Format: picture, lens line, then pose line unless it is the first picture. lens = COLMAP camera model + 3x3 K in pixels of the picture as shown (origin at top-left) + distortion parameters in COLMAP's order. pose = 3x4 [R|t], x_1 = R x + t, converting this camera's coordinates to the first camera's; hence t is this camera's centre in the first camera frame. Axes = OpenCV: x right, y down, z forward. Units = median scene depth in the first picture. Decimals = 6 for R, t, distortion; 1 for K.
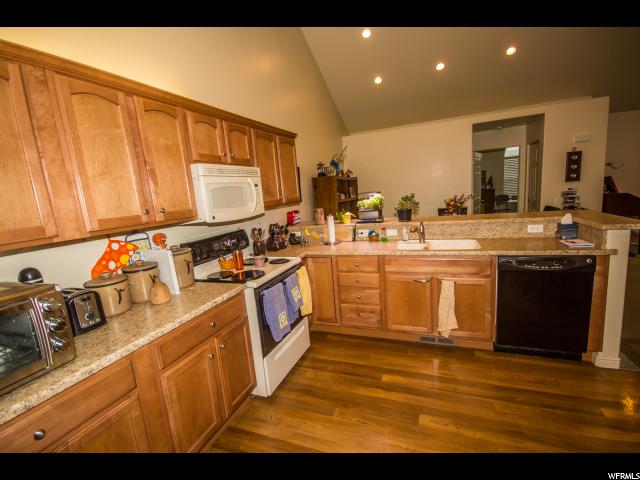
lens RADIAL K [[303.3, 0, 324.8], [0, 303.3, 244.2], [0, 0, 1]] dist [-0.000456, 0.000256]
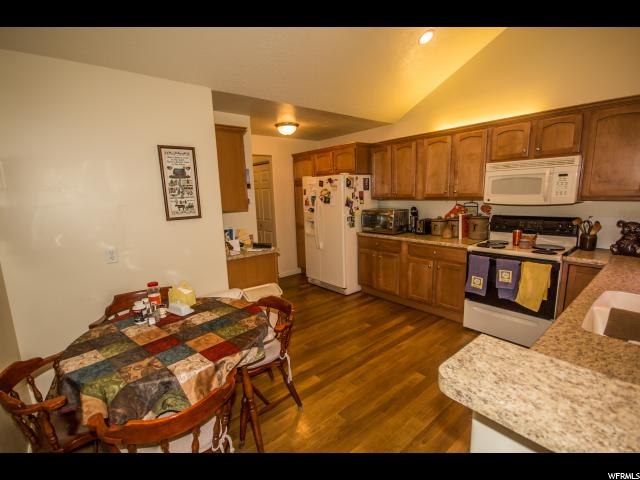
lens RADIAL K [[303.3, 0, 319.2], [0, 303.3, 238.6], [0, 0, 1]] dist [-0.000456, 0.000256]
pose [[-0.482314, 0.239706, -0.842564, 1.175577], [-0.093804, 0.942170, 0.321740, -0.281010], [0.870962, 0.234215, -0.431936, 0.905917]]
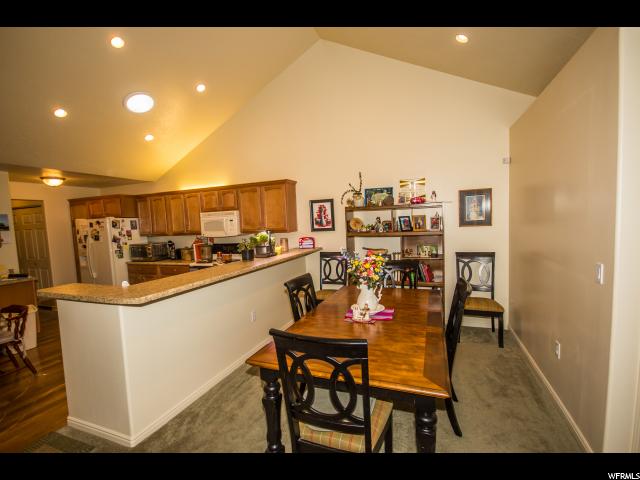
lens RADIAL K [[303.3, 0, 322.0], [0, 303.3, 242.9], [0, 0, 1]] dist [-0.000456, 0.000256]
pose [[-0.013926, 0.162530, -0.986605, 1.804489], [-0.149867, 0.975216, 0.162769, -0.508081], [0.988608, 0.150126, 0.010777, 1.767697]]
